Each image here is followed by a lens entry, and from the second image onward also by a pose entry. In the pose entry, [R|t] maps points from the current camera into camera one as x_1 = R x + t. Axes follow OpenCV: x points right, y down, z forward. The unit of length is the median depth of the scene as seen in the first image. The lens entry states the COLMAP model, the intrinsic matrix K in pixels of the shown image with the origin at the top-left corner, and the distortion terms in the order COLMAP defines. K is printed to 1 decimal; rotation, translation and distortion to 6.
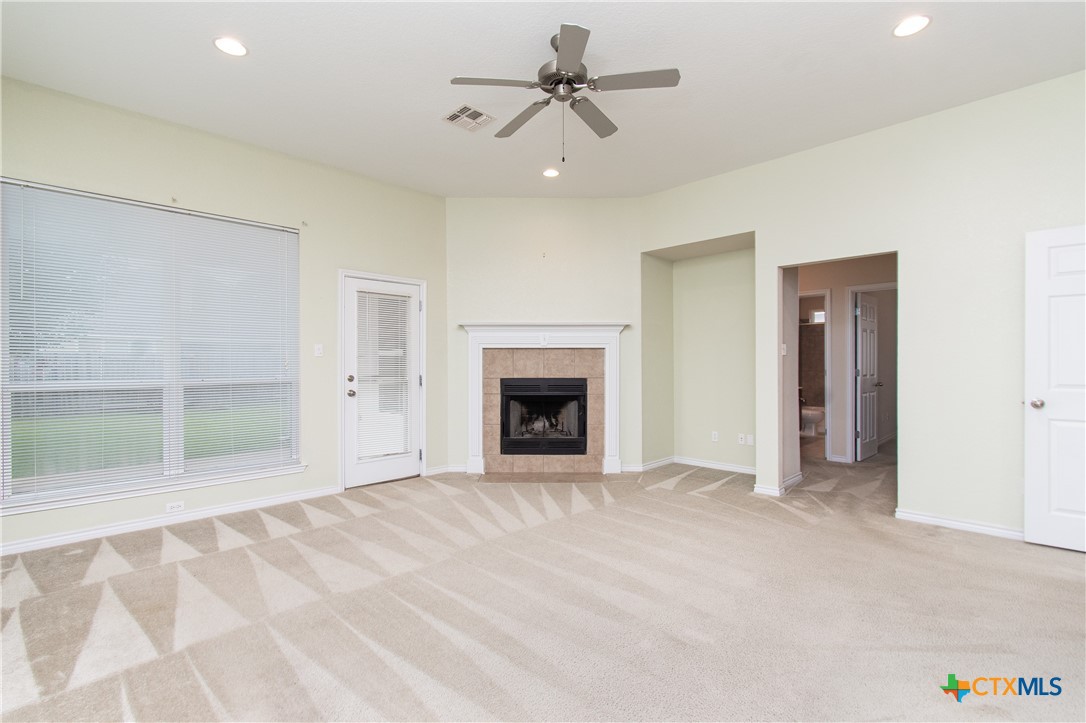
lens RADIAL K [[483.7, 0, 543.3], [0, 483.7, 363.6], [0, 0, 1]] dist [0.003478, -0.001920]
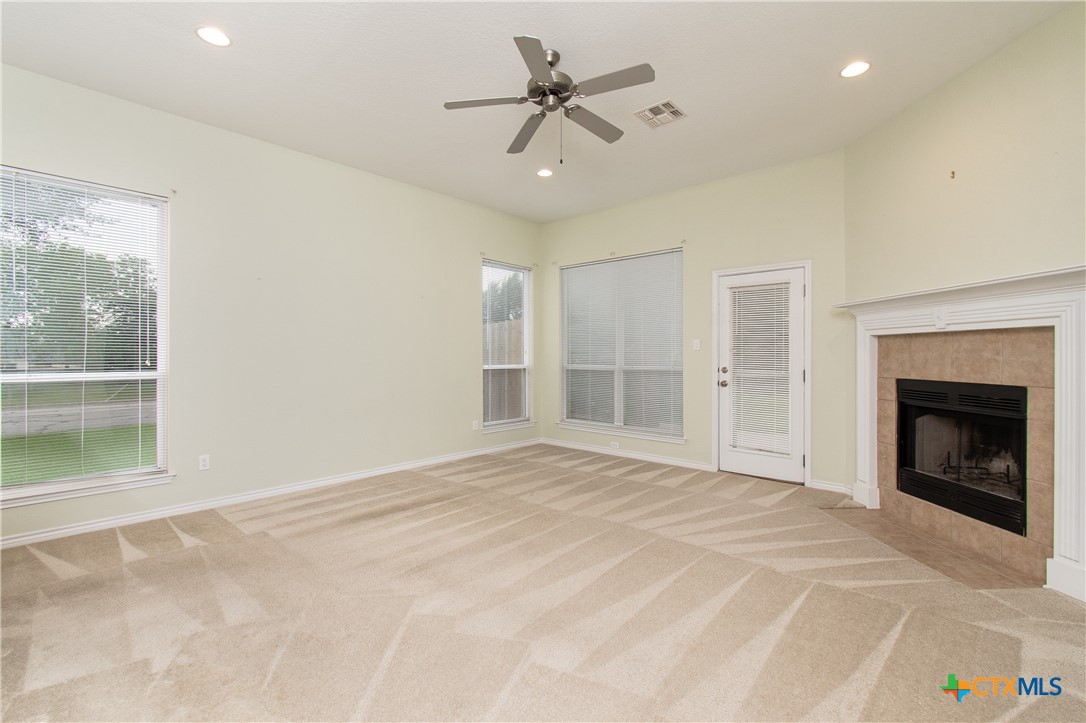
lens RADIAL K [[483.7, 0, 551.3], [0, 483.7, 355.5], [0, 0, 1]] dist [0.003478, -0.001920]
pose [[0.074049, 0.003125, -0.997250, 0.561393], [-0.001932, 0.999994, 0.002990, -0.003552], [0.997253, 0.001706, 0.074054, 0.463166]]
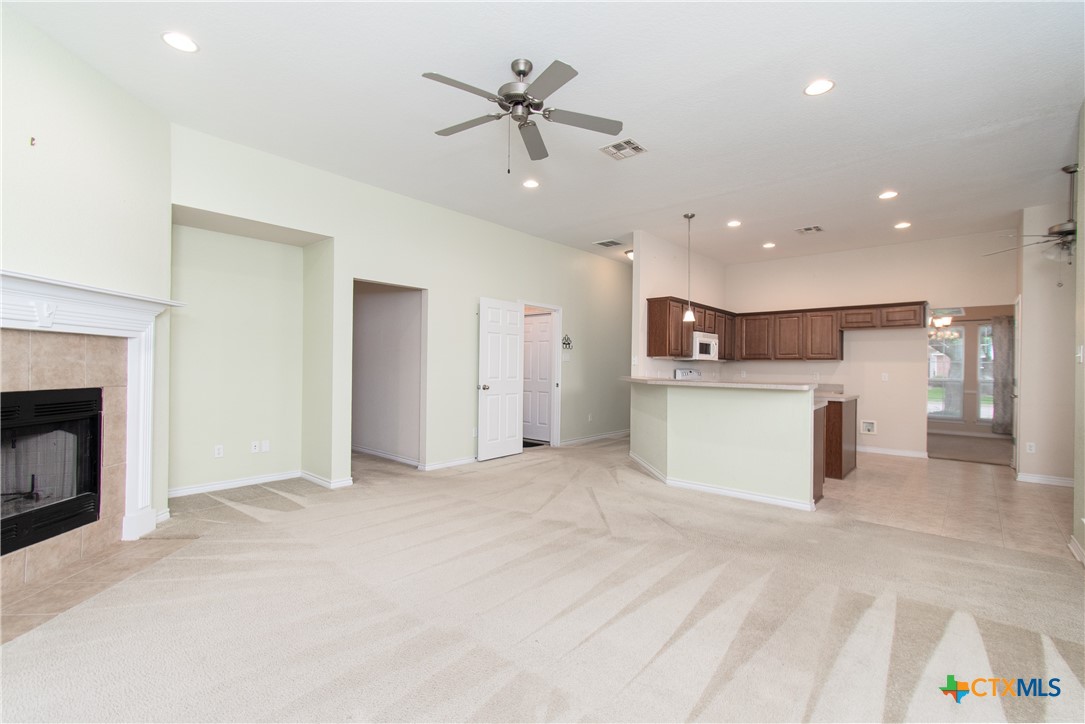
lens RADIAL K [[483.2, 0, 541.6], [0, 483.2, 365.0], [0, 0, 1]] dist [0.003478, -0.001920]
pose [[-0.063927, 0.003850, 0.997947, -0.523266], [-0.010348, 0.999936, -0.004521, 0.000249], [-0.997901, -0.010616, -0.063883, 0.511603]]
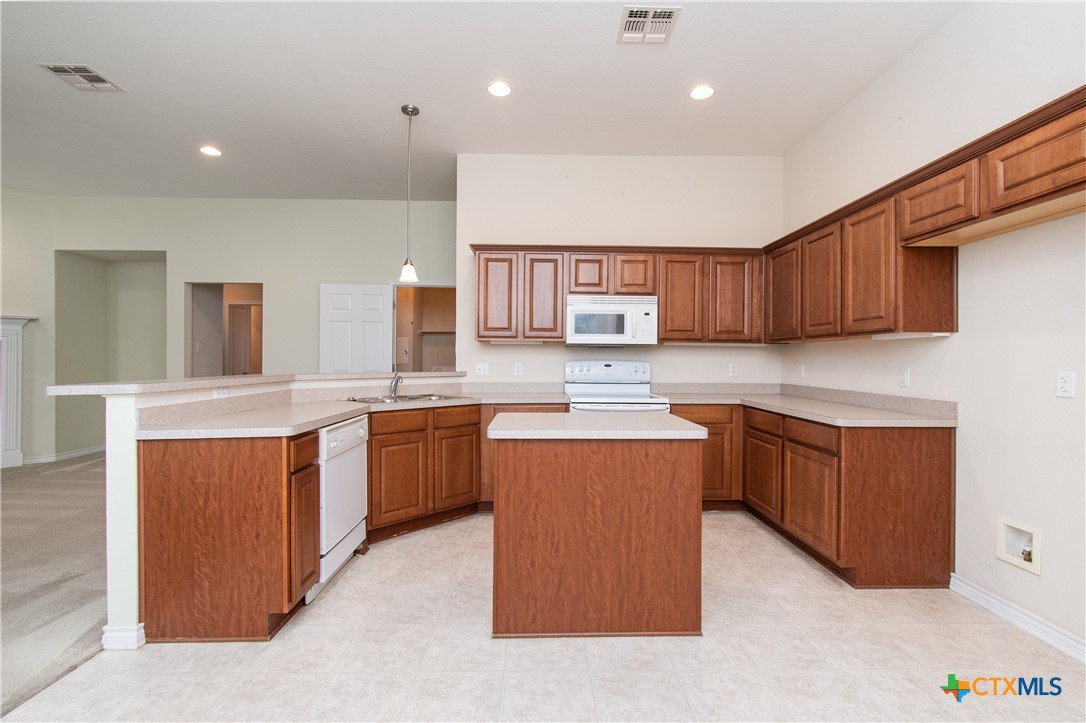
lens RADIAL K [[483.7, 0, 552.9], [0, 483.7, 357.9], [0, 0, 1]] dist [0.003478, -0.001920]
pose [[0.687788, 0.008690, 0.725860, 0.182558], [-0.005786, 0.999962, -0.006489, 0.002535], [-0.725889, 0.000263, 0.687812, -0.479337]]
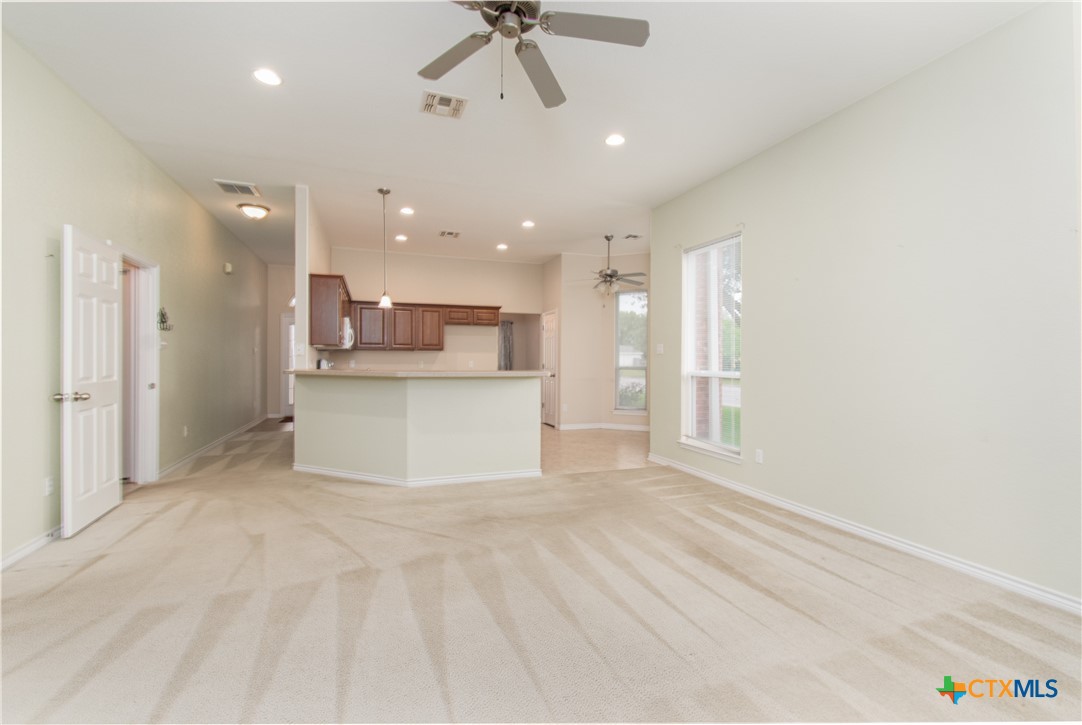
lens RADIAL K [[478.3, 0, 549.9], [0, 478.3, 359.5], [0, 0, 1]] dist [0.003392, 0.000035]
pose [[-0.909718, -0.002275, 0.415221, -0.182806], [-0.002536, 0.999997, -0.000078, 0.000436], [-0.415220, -0.001125, -0.909720, 0.860366]]
